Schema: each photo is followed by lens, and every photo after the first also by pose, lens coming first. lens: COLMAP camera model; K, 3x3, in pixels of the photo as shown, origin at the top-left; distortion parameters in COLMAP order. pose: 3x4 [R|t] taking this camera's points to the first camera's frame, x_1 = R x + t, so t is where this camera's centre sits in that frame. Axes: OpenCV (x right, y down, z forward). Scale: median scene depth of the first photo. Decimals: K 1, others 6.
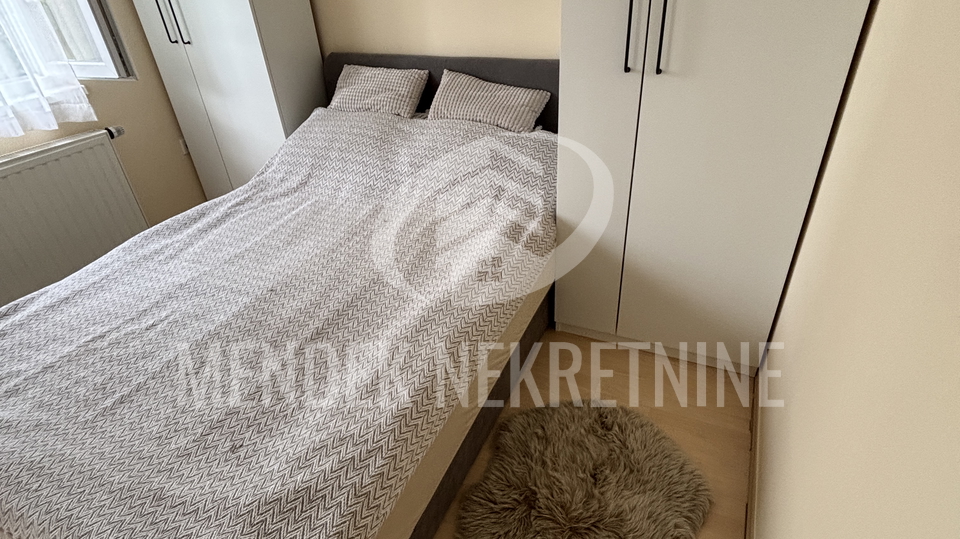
lens RADIAL K [[509.9, 0, 480.0], [0, 509.9, 269.5], [0, 0, 1]] dist [0.000013, -0.001036]
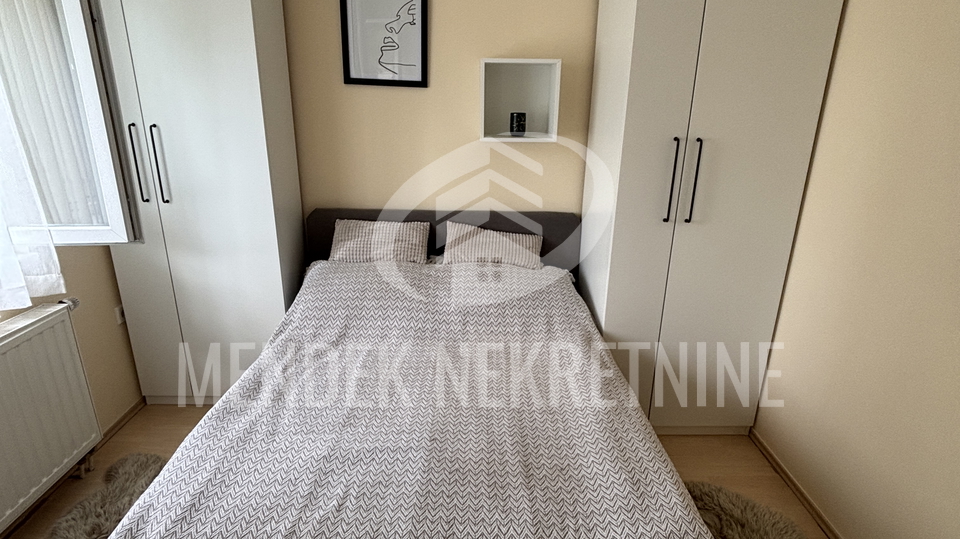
lens RADIAL K [[509.9, 0, 480.0], [0, 509.9, 269.5], [0, 0, 1]] dist [0.000013, -0.001036]
pose [[0.894989, -0.072371, 0.440179, -0.531685], [0.182316, 0.959921, -0.212868, -0.034800], [-0.407131, 0.270766, 0.872313, 0.008747]]
